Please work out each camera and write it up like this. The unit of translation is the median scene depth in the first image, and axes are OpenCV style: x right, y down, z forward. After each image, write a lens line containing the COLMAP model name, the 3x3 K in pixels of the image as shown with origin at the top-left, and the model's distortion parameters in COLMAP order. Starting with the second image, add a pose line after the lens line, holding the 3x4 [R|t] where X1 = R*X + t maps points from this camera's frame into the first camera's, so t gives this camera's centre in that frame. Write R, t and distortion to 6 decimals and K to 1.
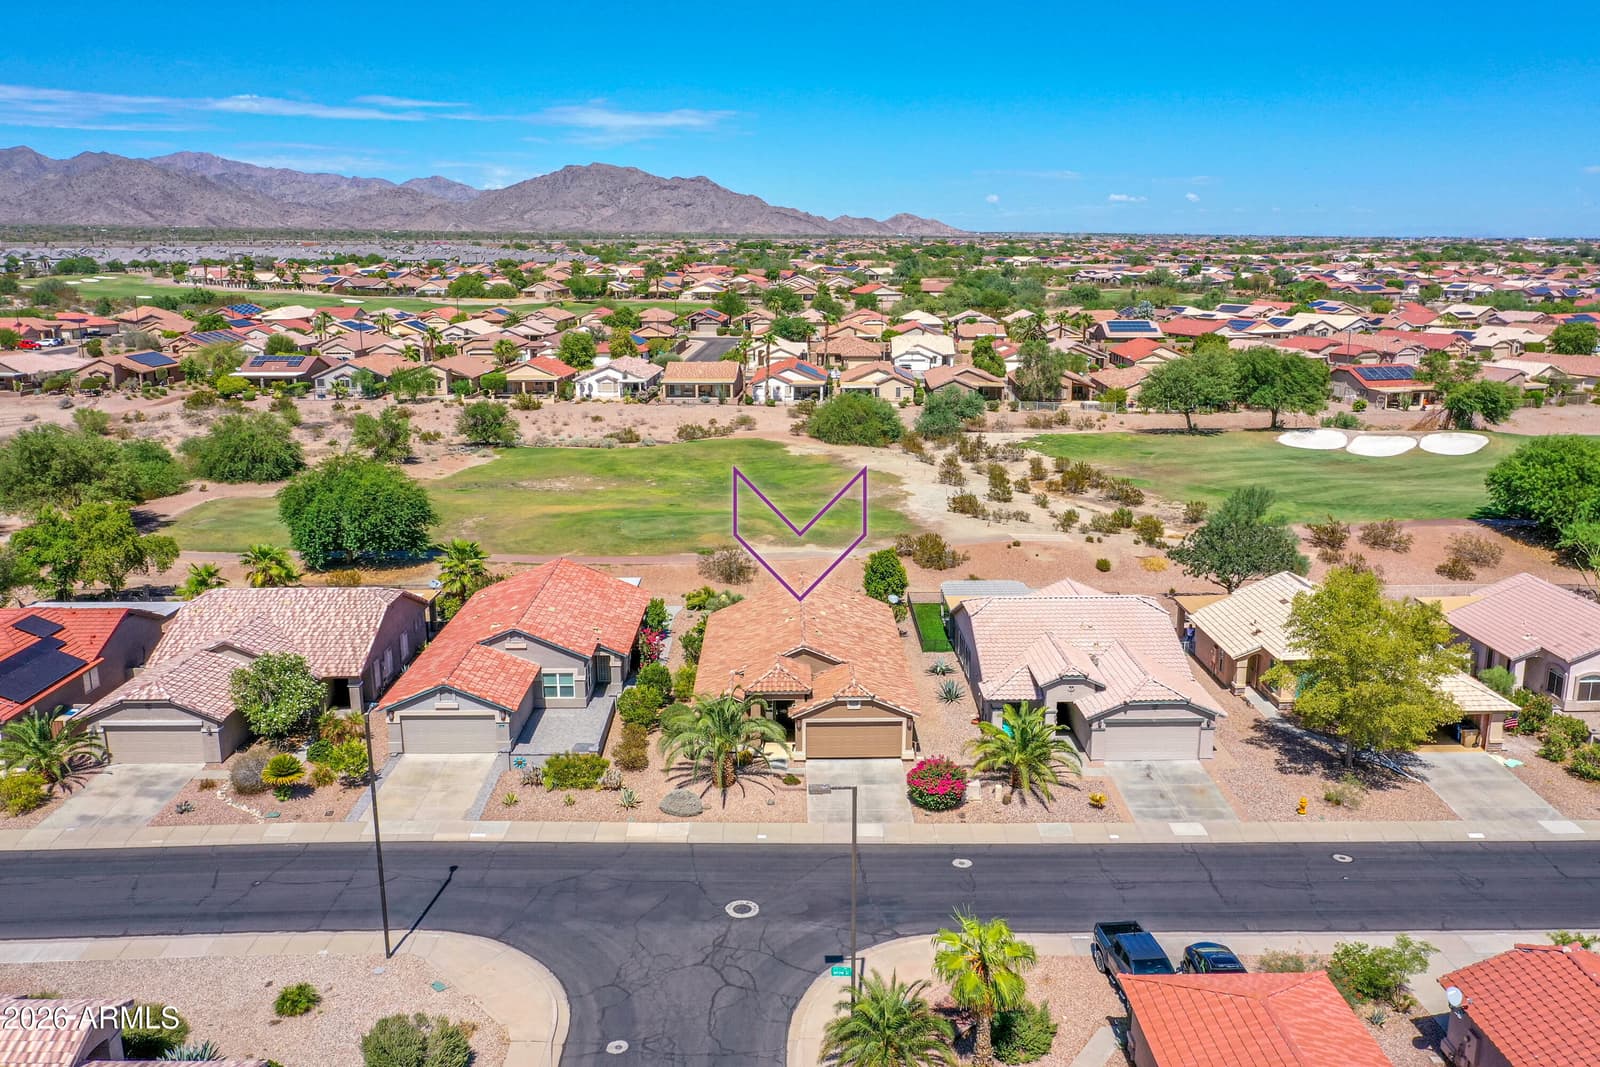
lens RADIAL K [[1252.1, 0, 799.3], [0, 1252.1, 535.3], [0, 0, 1]] dist [-0.016128, 0.002529]
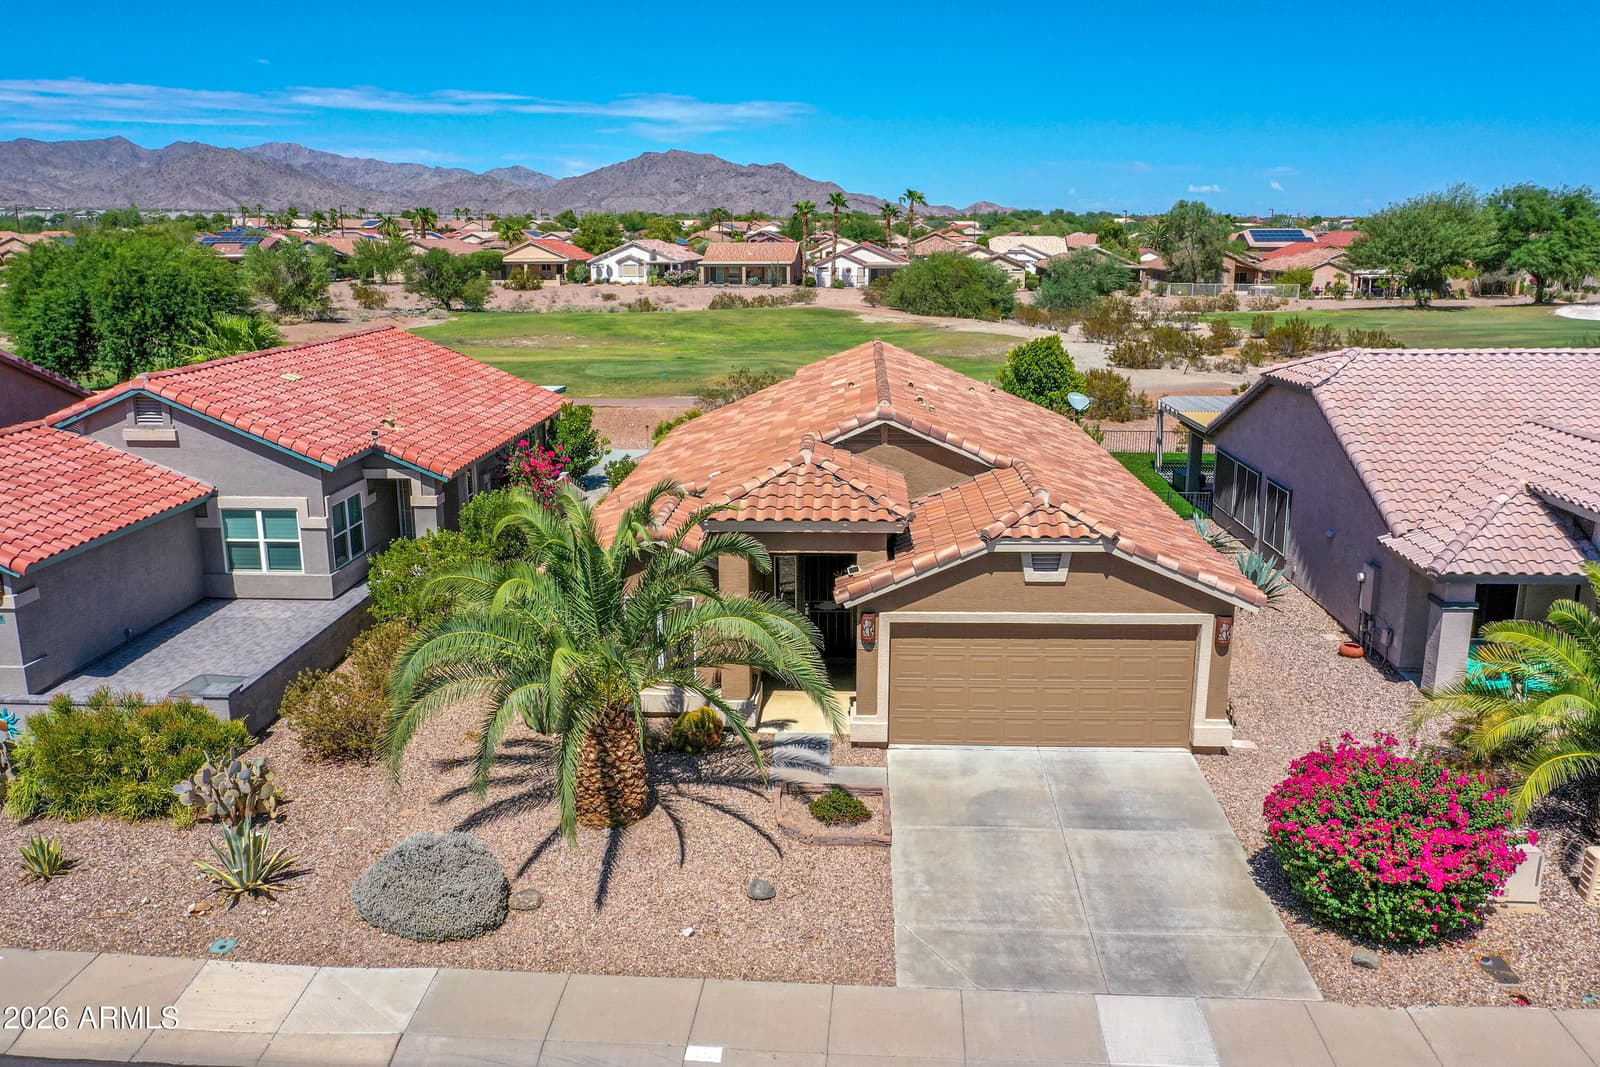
lens RADIAL K [[1252.1, 0, 796.3], [0, 1252.1, 526.5], [0, 0, 1]] dist [-0.016128, 0.002529]
pose [[0.998050, 0.014212, -0.060774, 0.000165], [-0.014299, 0.999897, -0.000987, 0.054977], [0.060753, 0.001854, 0.998151, 0.298220]]
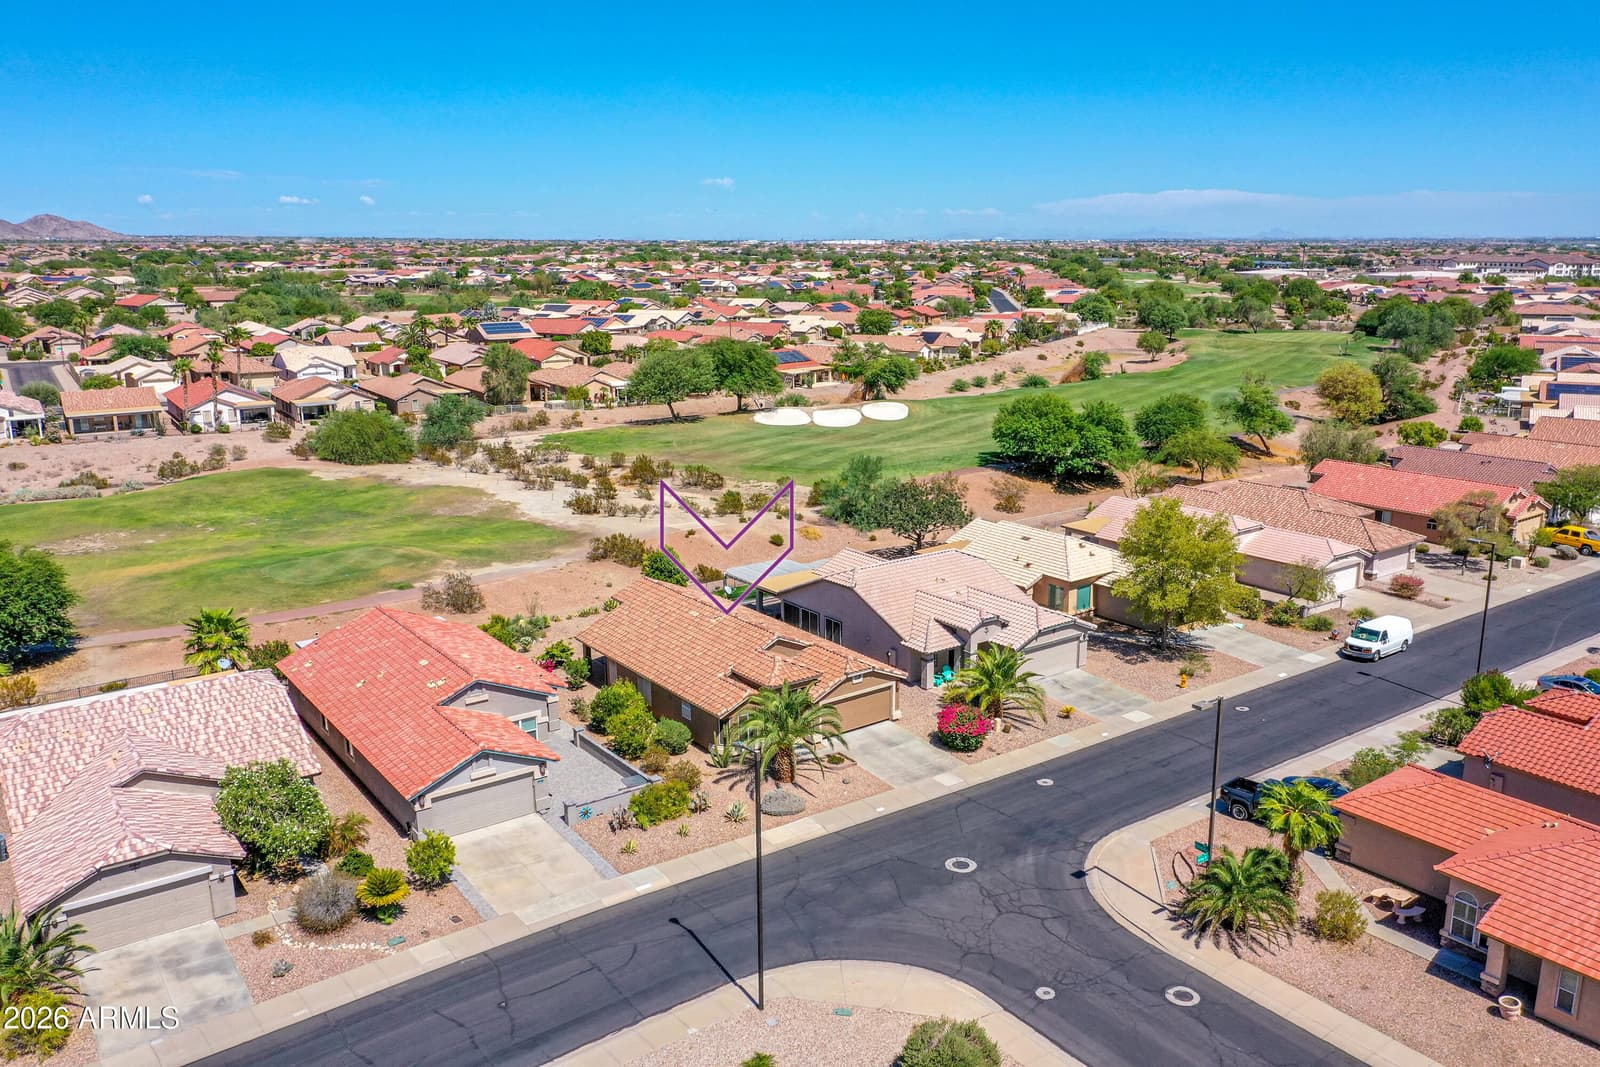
lens RADIAL K [[1252.1, 0, 805.0], [0, 1252.1, 523.3], [0, 0, 1]] dist [-0.016128, 0.002529]
pose [[0.811548, -0.128891, 0.569892, -0.253784], [0.135462, 0.990295, 0.031069, -0.015083], [-0.568366, 0.051985, 0.821132, 0.062209]]
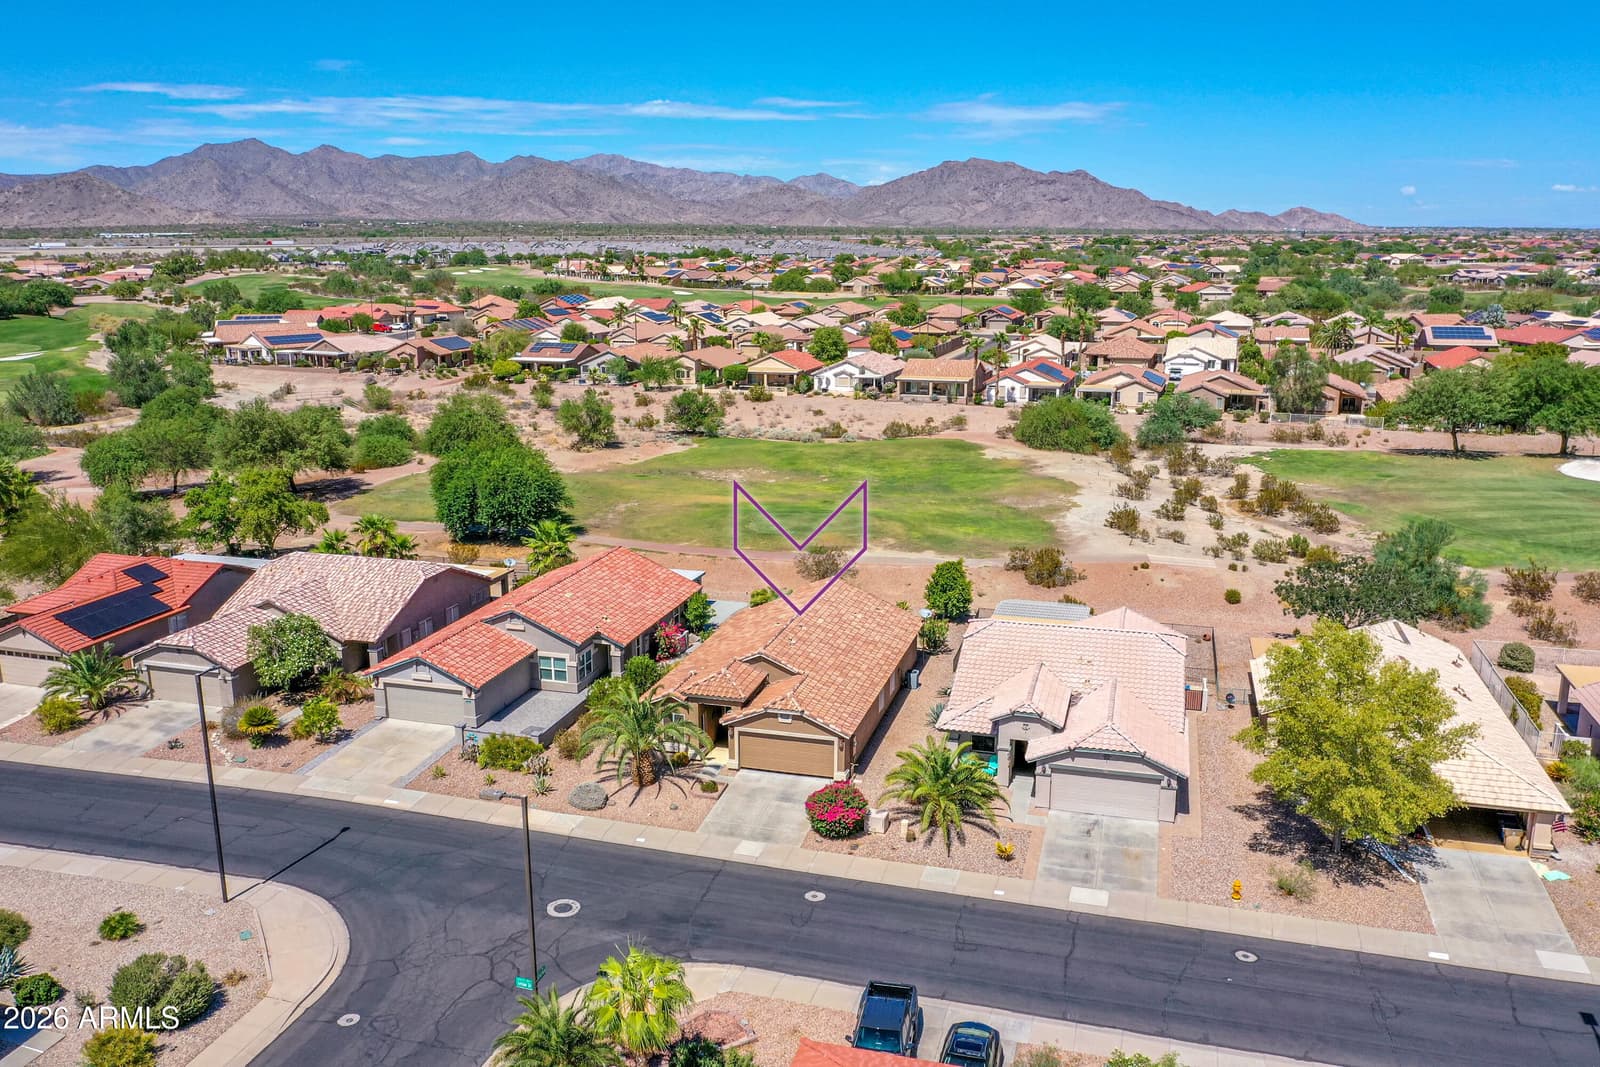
lens RADIAL K [[1252.1, 0, 797.0], [0, 1252.1, 537.0], [0, 0, 1]] dist [-0.016128, 0.002529]
pose [[0.956900, 0.066972, -0.282590, 0.137334], [-0.065573, 0.997744, 0.014416, -0.007918], [0.282918, 0.004736, 0.959132, 0.033277]]
